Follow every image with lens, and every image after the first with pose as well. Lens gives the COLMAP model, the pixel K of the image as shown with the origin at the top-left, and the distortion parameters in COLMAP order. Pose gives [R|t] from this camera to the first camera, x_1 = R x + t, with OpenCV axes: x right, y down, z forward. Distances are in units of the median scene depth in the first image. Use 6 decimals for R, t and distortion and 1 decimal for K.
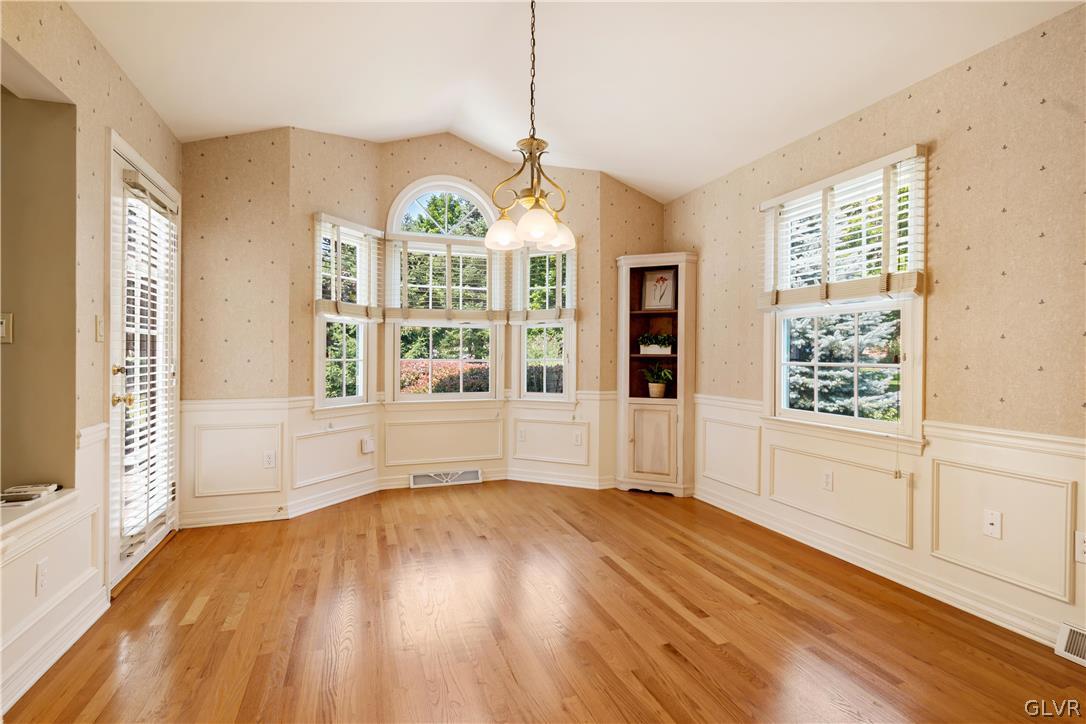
lens RADIAL K [[524.6, 0, 552.5], [0, 524.6, 355.4], [0, 0, 1]] dist [-0.002179, -0.000352]
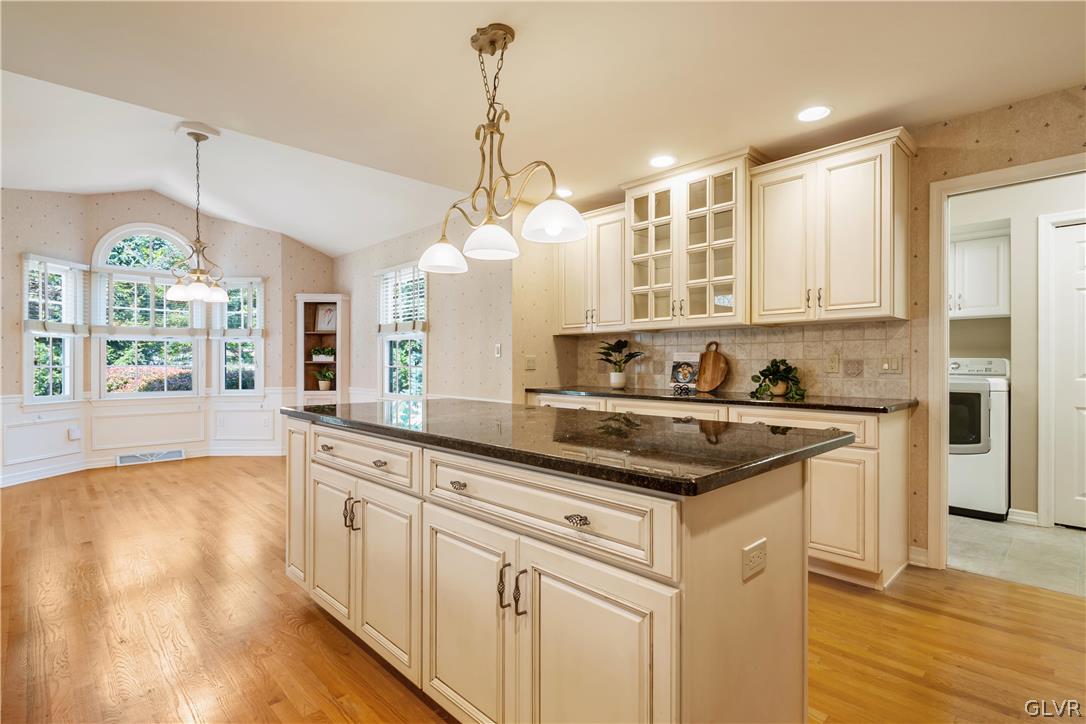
lens RADIAL K [[526.1, 0, 551.0], [0, 526.1, 364.5], [0, 0, 1]] dist [-0.000158, -0.002030]
pose [[0.914390, -0.004864, 0.404806, 0.181410], [0.002788, 0.999980, 0.005719, 0.000213], [-0.404825, -0.004101, 0.914385, -0.607106]]
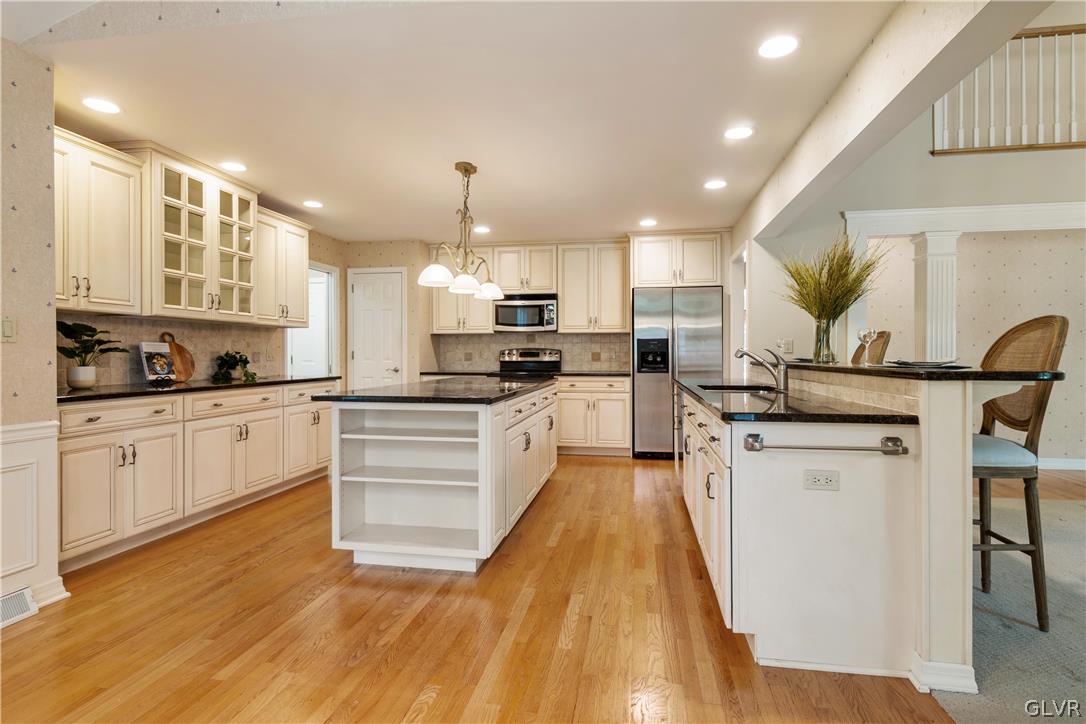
lens RADIAL K [[524.6, 0, 552.5], [0, 524.6, 355.4], [0, 0, 1]] dist [-0.002179, -0.000352]
pose [[-0.864030, -0.008789, 0.503364, -0.218547], [-0.009190, 0.999956, 0.001686, -0.000884], [-0.503357, -0.003170, -0.864073, 0.520291]]
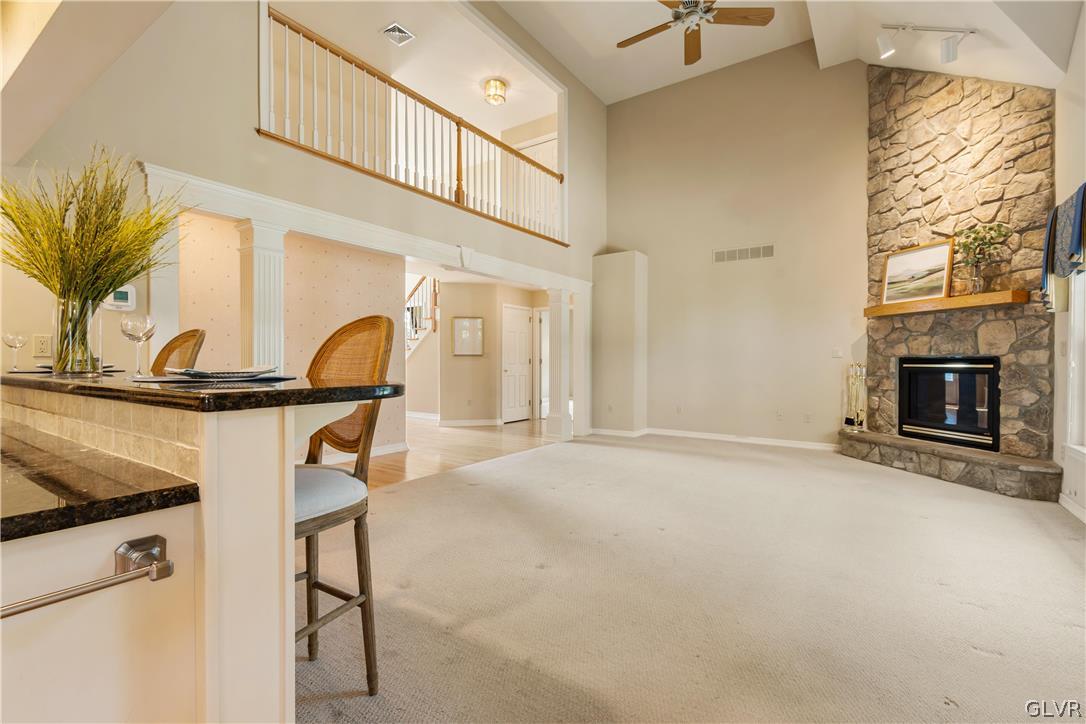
lens RADIAL K [[491.2, 0, 543.0], [0, 491.2, 362.0], [0, 0, 1]] dist [0.009658, -0.006162]
pose [[-0.821753, -0.006300, -0.569809, -0.260604], [-0.004788, 0.999980, -0.004151, -0.002665], [0.569824, -0.000683, -0.821767, 0.254240]]
